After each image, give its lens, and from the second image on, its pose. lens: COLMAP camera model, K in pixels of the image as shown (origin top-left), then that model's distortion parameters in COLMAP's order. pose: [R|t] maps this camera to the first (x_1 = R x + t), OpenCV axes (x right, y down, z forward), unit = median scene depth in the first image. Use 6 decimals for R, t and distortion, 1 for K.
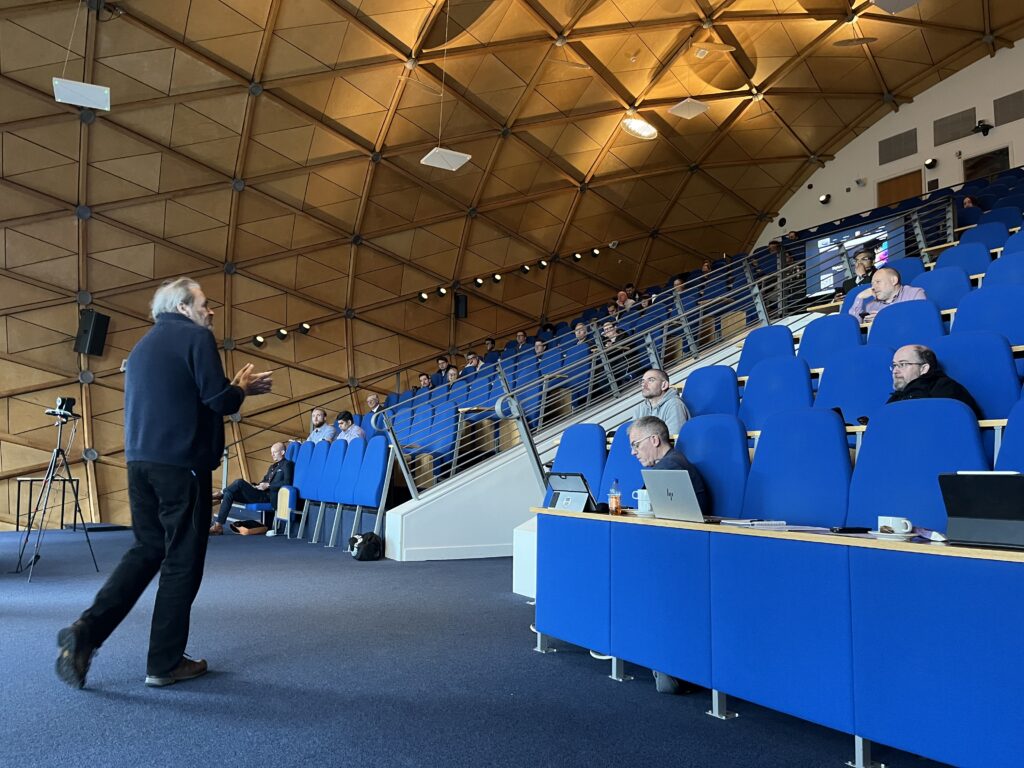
lens RADIAL K [[766.7, 0, 505.6], [0, 766.7, 385.3], [0, 0, 1]] dist [0.072759, -0.085918]
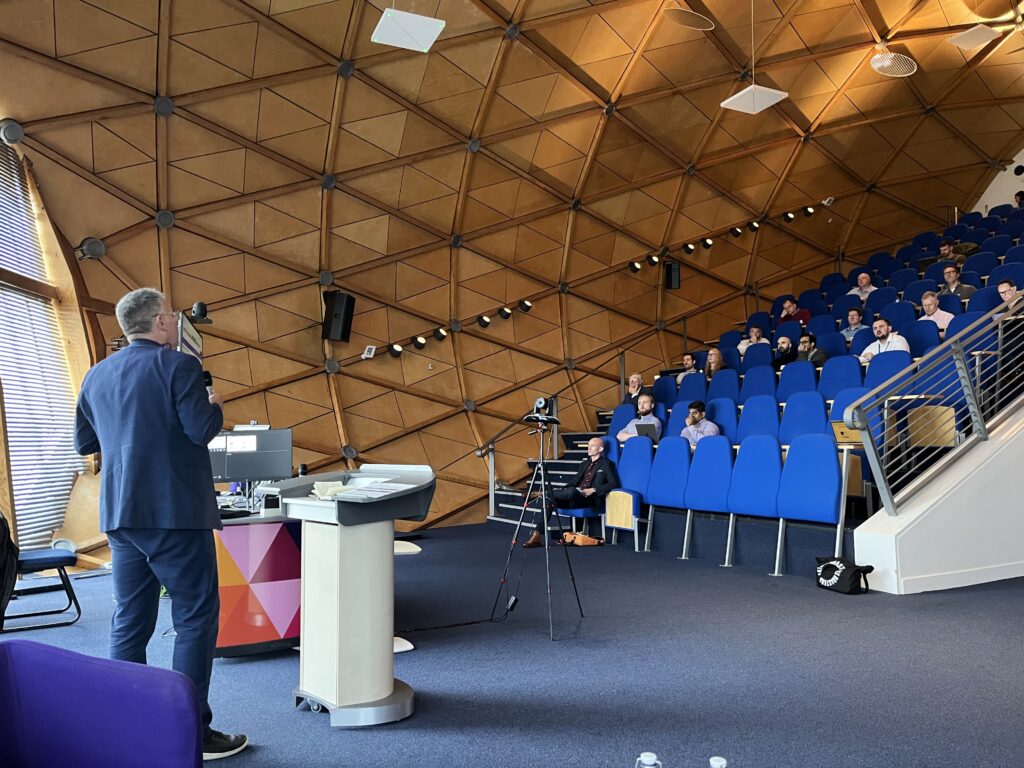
lens RADIAL K [[766.7, 0, 505.6], [0, 766.7, 385.3], [0, 0, 1]] dist [0.072759, -0.085918]
pose [[0.998387, -0.022533, -0.052116, -0.242731], [0.024259, 0.999170, 0.032721, -0.010521], [0.051335, -0.033932, 0.998105, 0.095393]]
